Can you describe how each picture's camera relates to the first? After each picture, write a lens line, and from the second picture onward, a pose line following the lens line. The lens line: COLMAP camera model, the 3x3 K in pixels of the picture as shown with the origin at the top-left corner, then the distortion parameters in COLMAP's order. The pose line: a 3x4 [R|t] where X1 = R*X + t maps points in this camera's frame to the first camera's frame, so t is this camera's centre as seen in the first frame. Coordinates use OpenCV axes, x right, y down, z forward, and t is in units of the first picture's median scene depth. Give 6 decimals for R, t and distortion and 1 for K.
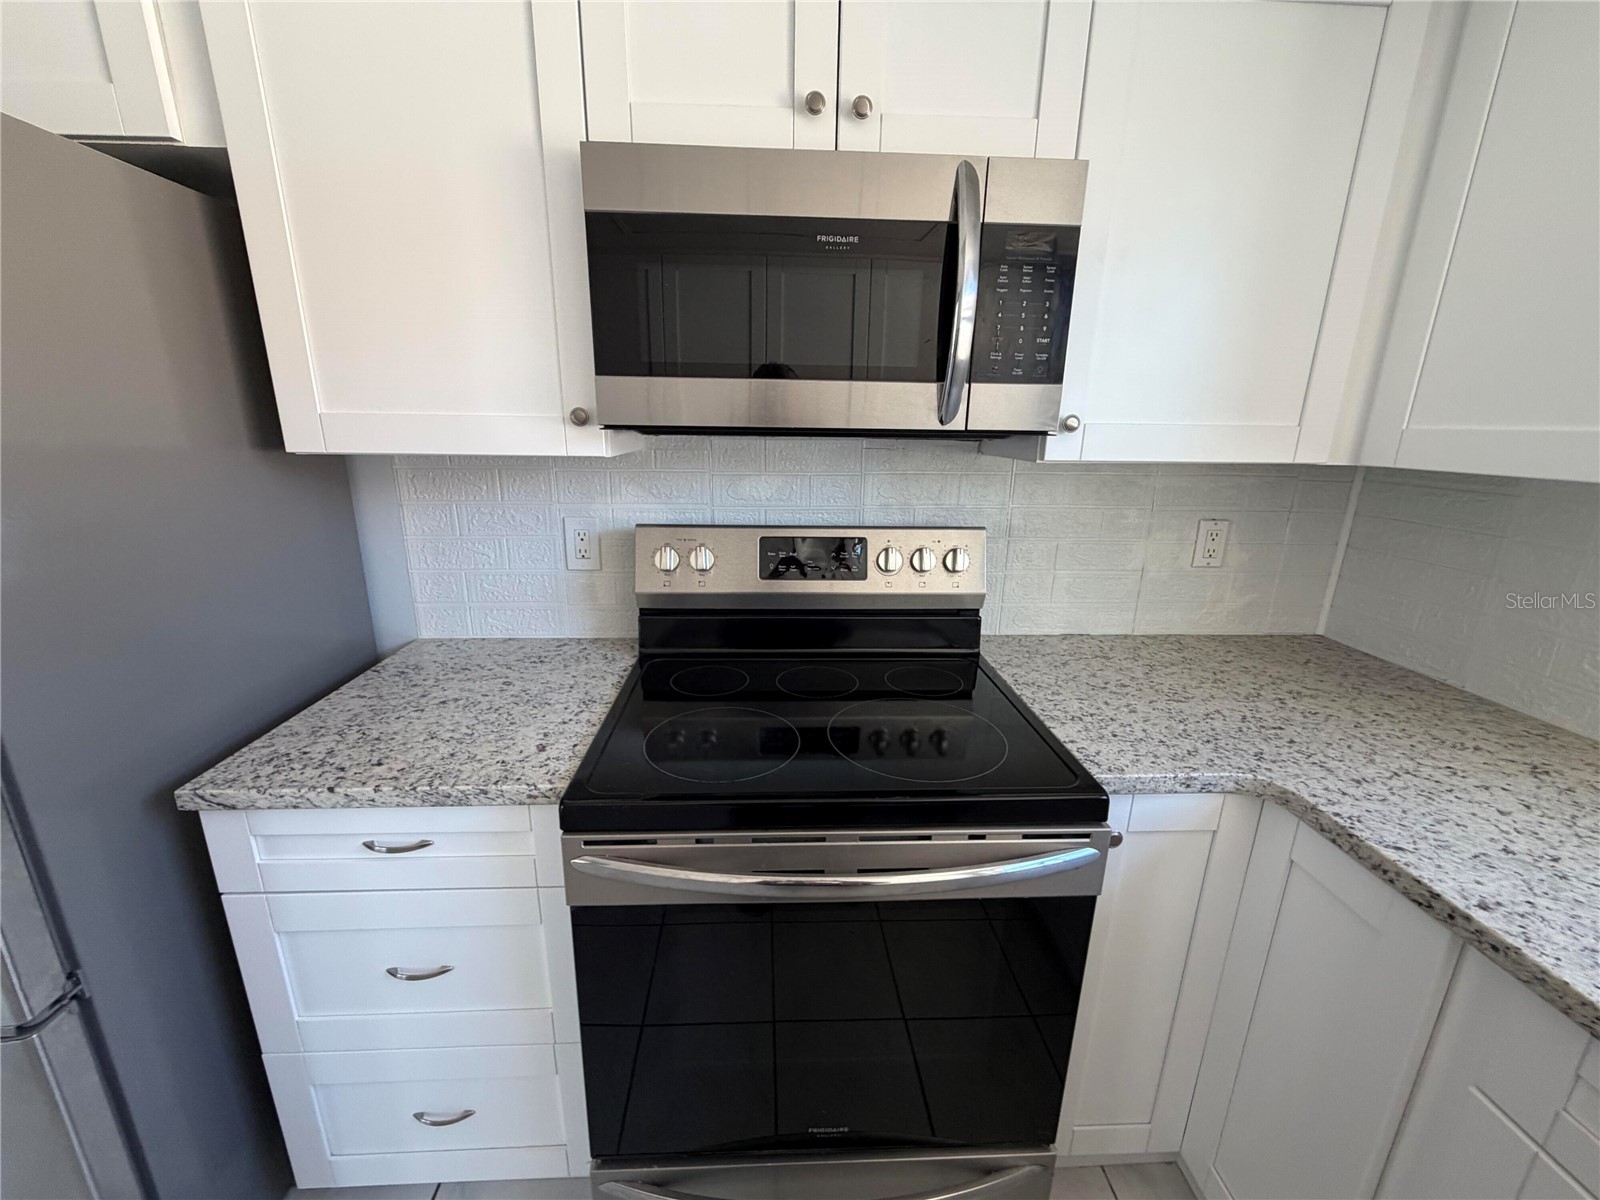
lens RADIAL K [[637.2, 0, 796.0], [0, 637.2, 598.3], [0, 0, 1]] dist [0.001901, -0.000315]
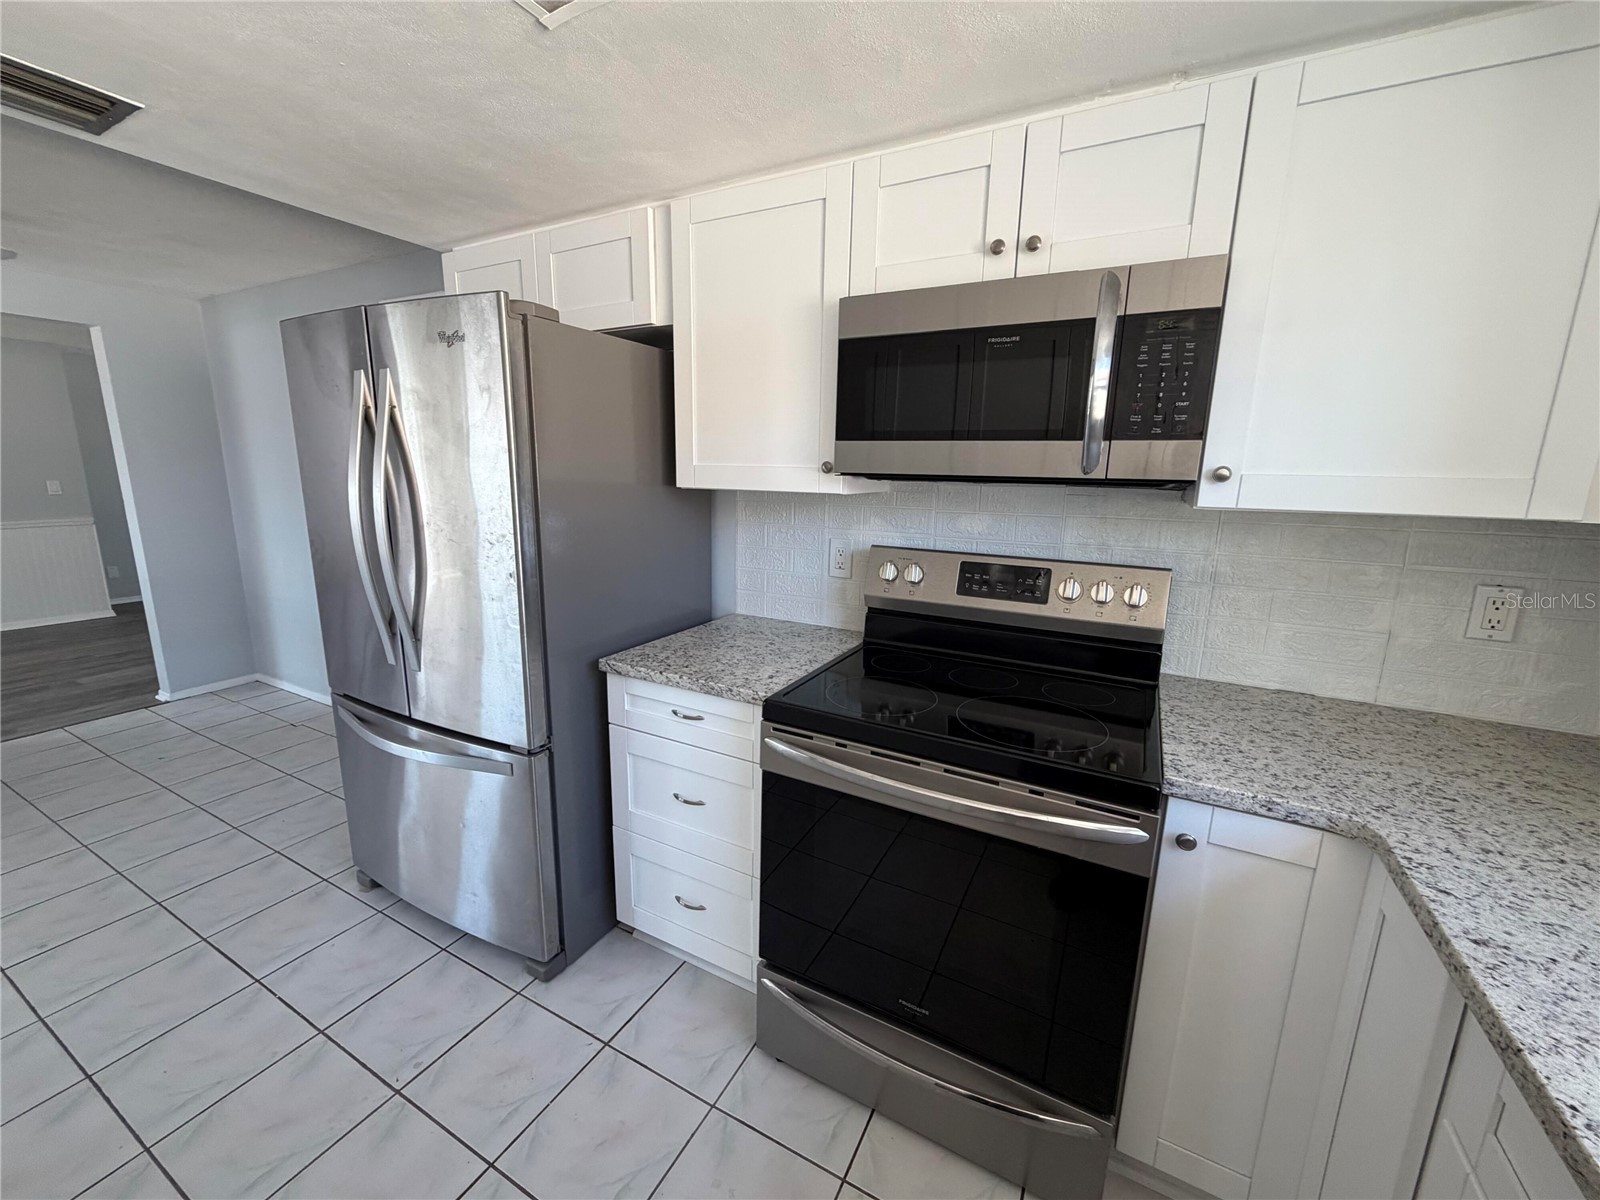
lens RADIAL K [[637.2, 0, 795.9], [0, 637.2, 598.3], [0, 0, 1]] dist [0.001901, -0.000315]
pose [[0.856640, 0.106222, -0.504861, 0.398023], [-0.143857, 0.988943, -0.036022, 0.089232], [0.495452, 0.103486, 0.862449, -0.312287]]
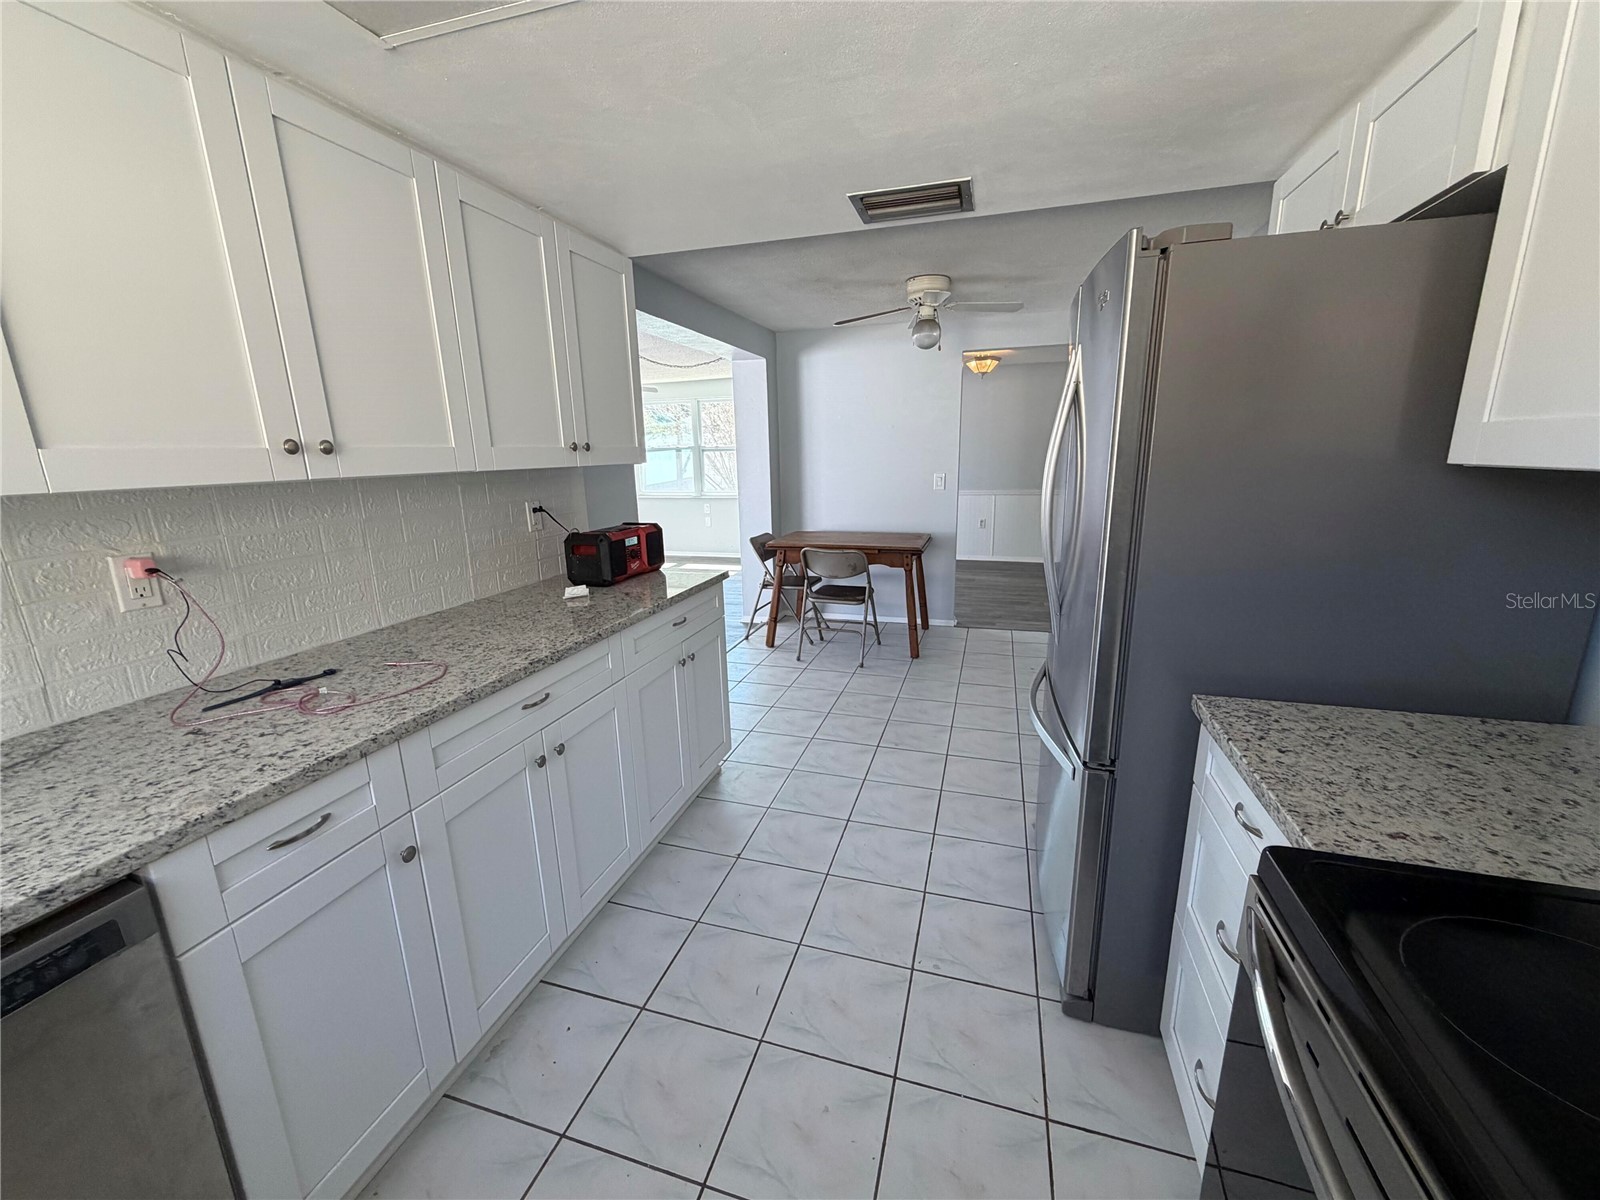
lens RADIAL K [[637.2, 0, 798.4], [0, 637.2, 598.2], [0, 0, 1]] dist [0.001901, -0.000315]
pose [[-0.337019, 0.207435, -0.918362, 0.497344], [-0.236979, 0.925332, 0.295976, -0.092346], [0.911186, 0.317382, -0.262697, 0.420126]]
